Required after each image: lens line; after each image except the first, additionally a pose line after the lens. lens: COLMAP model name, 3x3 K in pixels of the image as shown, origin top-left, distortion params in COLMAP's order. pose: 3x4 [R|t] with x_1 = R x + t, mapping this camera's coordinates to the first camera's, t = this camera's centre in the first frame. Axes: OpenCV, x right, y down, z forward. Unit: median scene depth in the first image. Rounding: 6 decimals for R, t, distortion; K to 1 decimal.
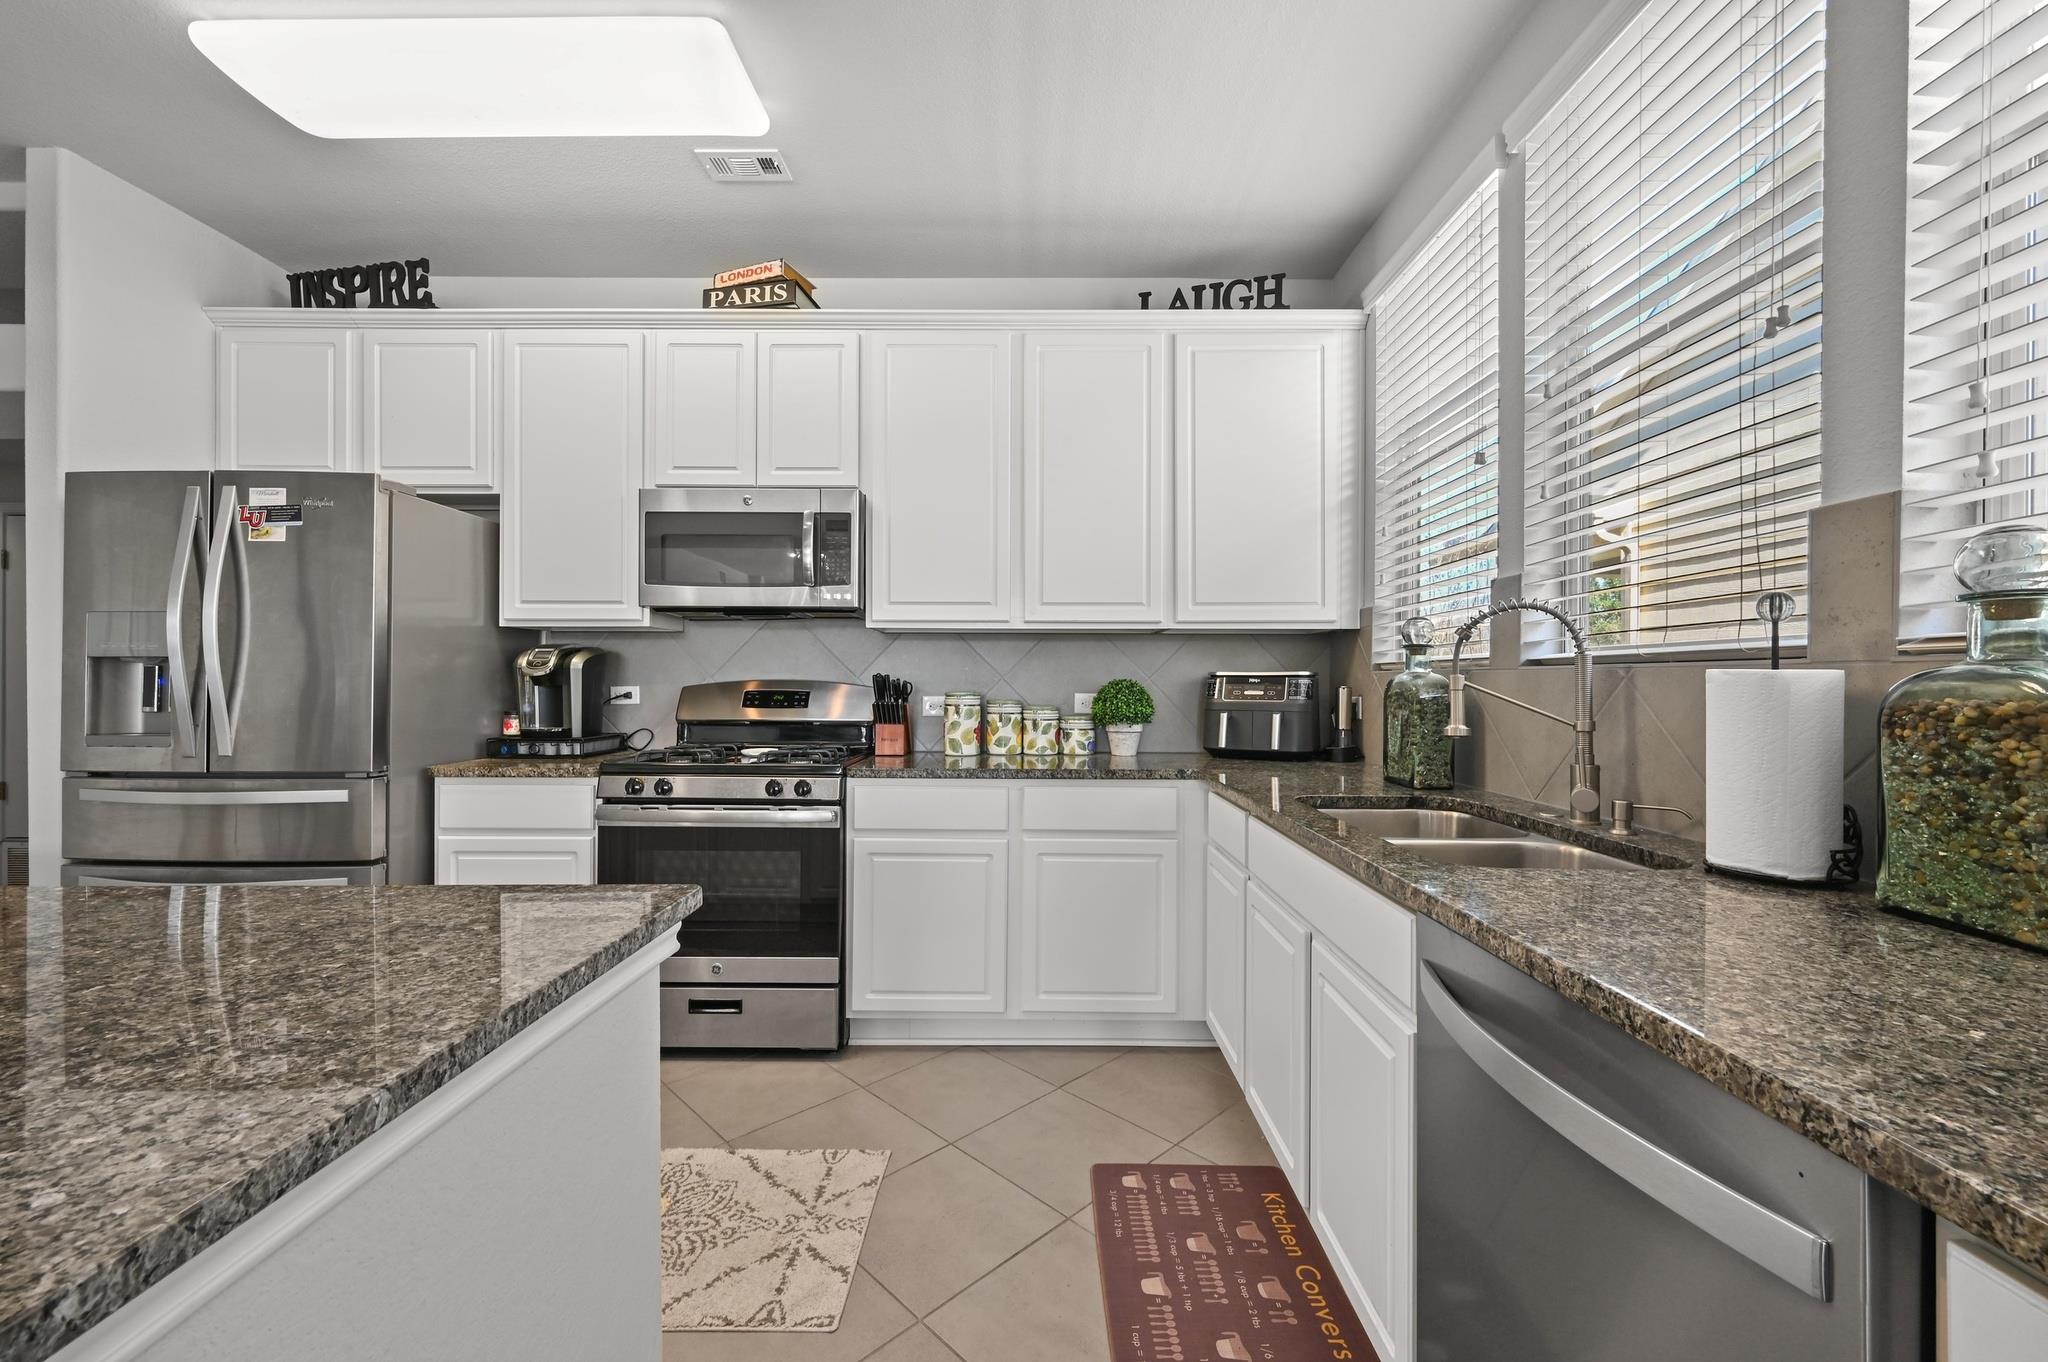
lens RADIAL K [[815.2, 0, 1037.7], [0, 815.2, 674.7], [0, 0, 1]] dist [-0.000472, 0.000218]
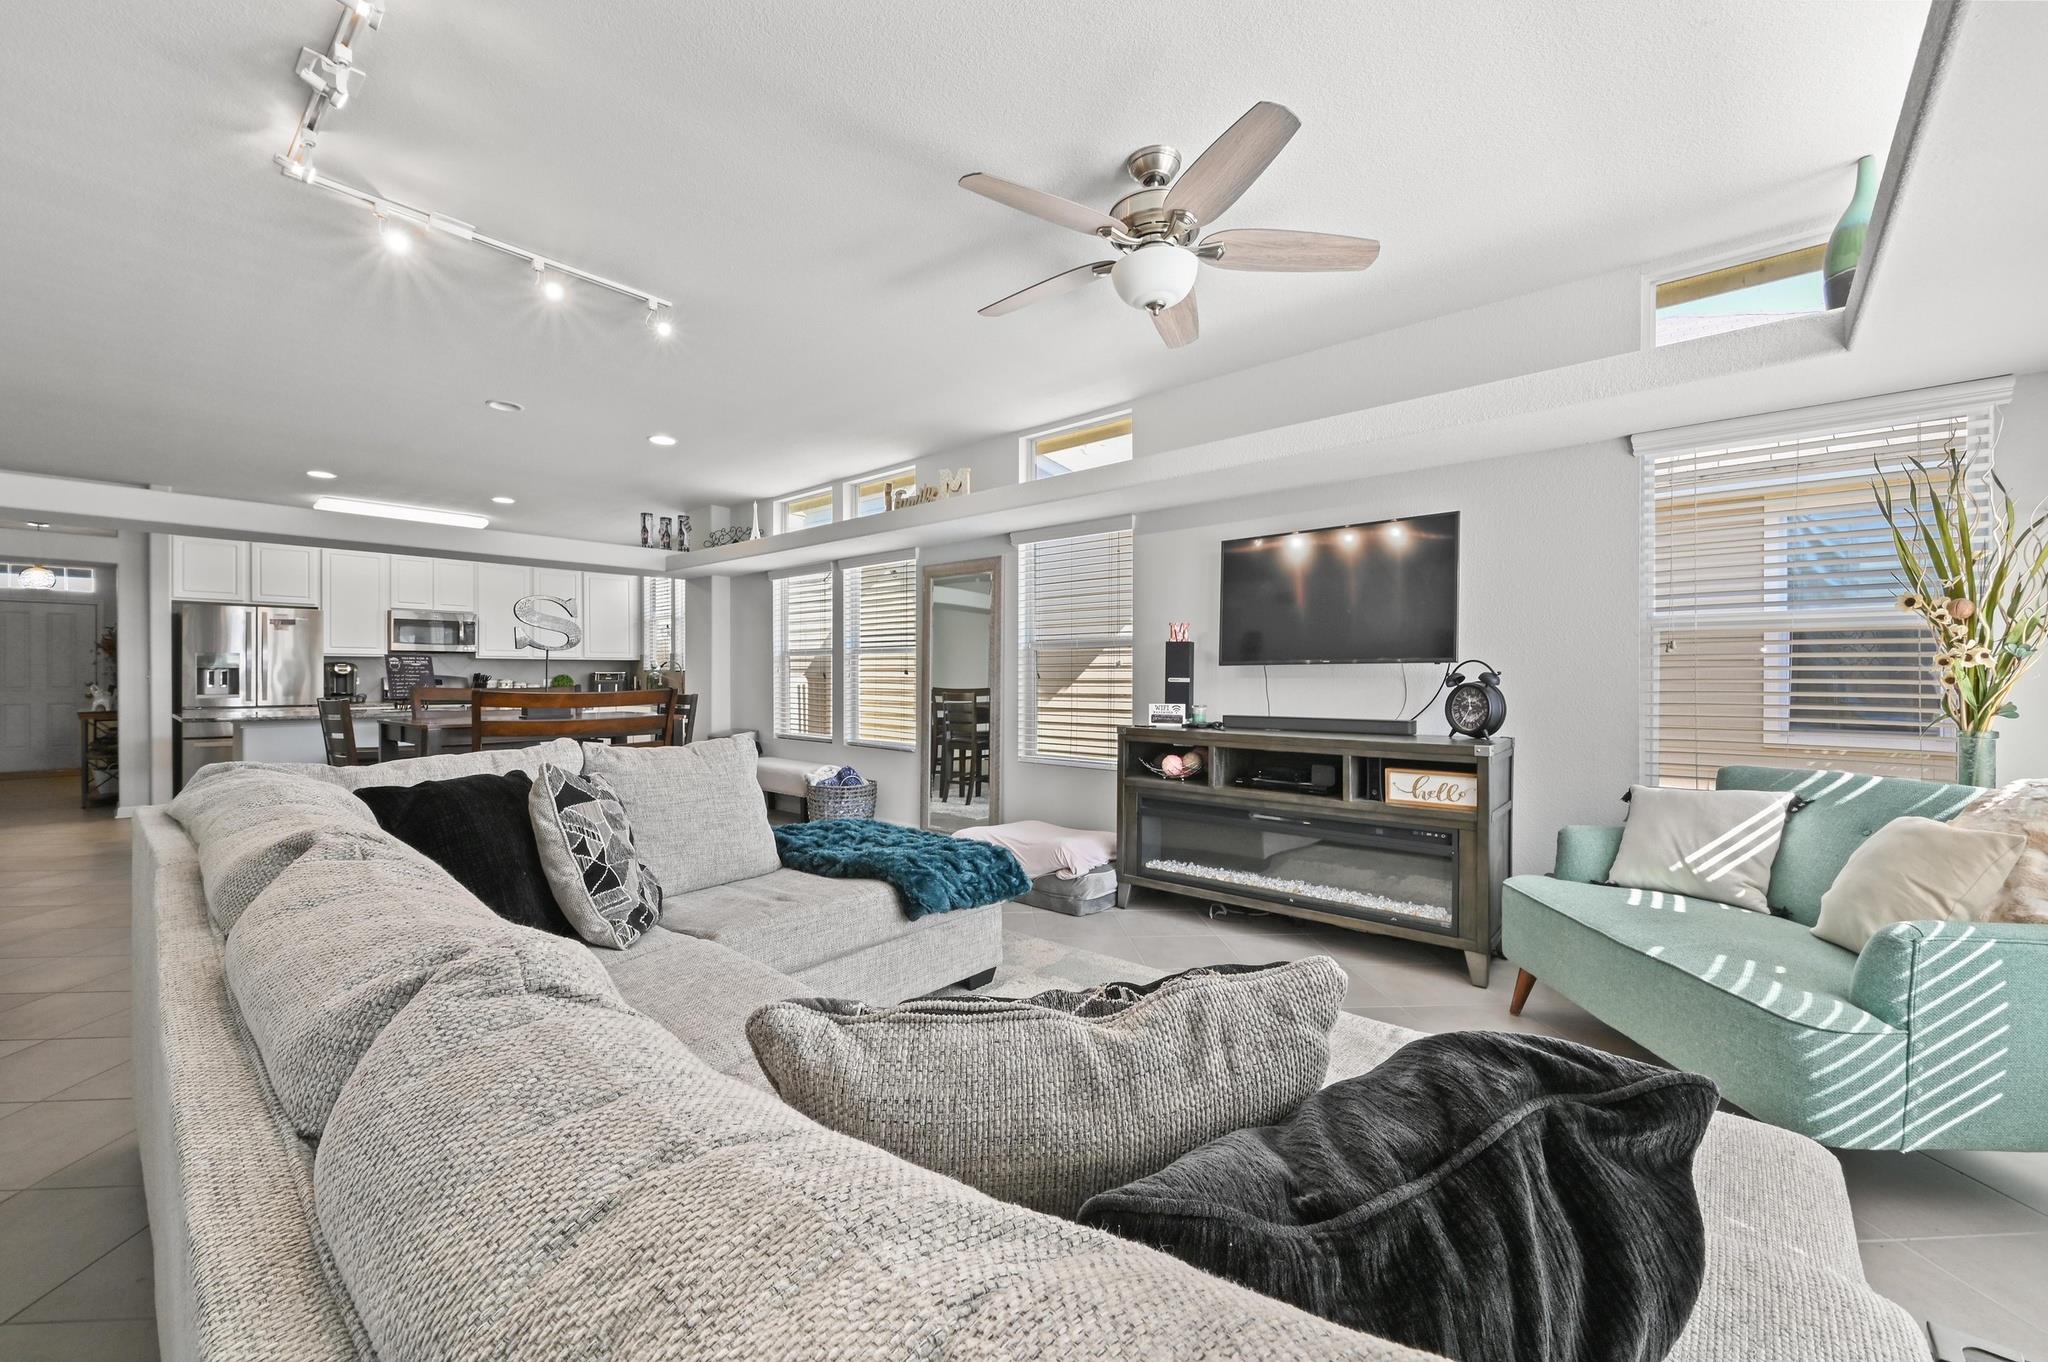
lens RADIAL K [[815.2, 0, 1025.5], [0, 815.2, 677.2], [0, 0, 1]] dist [-0.000472, 0.000218]
pose [[0.670154, -0.003367, 0.742214, -1.108003], [-0.004045, 0.999958, 0.008188, -0.018672], [-0.742211, -0.008490, 0.670112, -2.615000]]
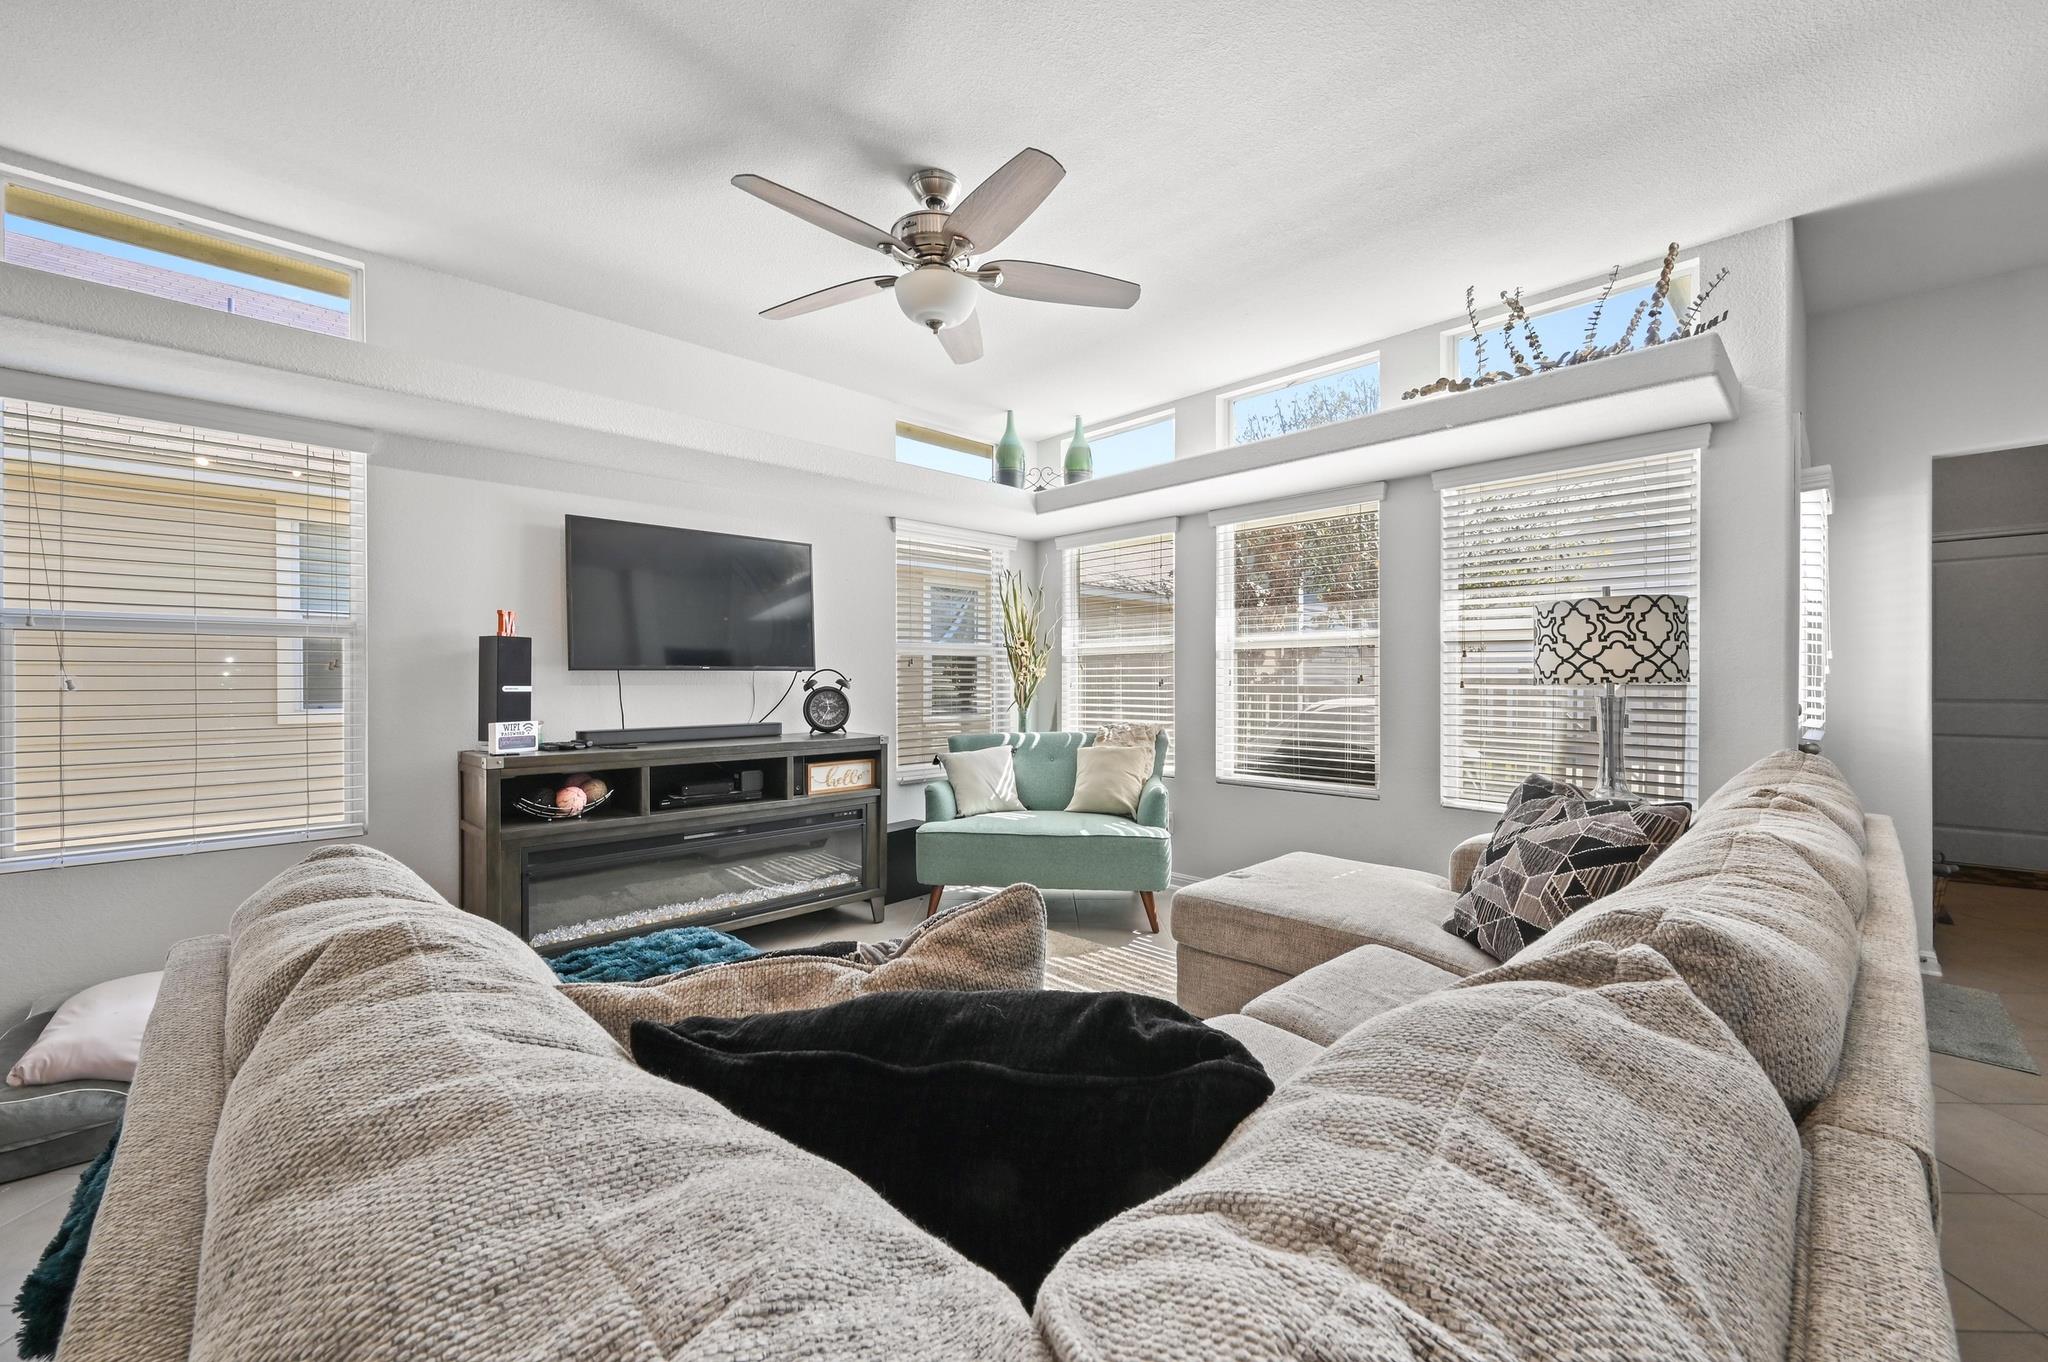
lens RADIAL K [[815.2, 0, 1028.9], [0, 815.2, 676.8], [0, 0, 1]] dist [-0.000472, 0.000218]
pose [[-0.688751, 0.003520, 0.724989, -1.091804], [-0.004431, 0.999949, -0.009065, -0.011878], [-0.724984, -0.009456, -0.688700, -1.588377]]
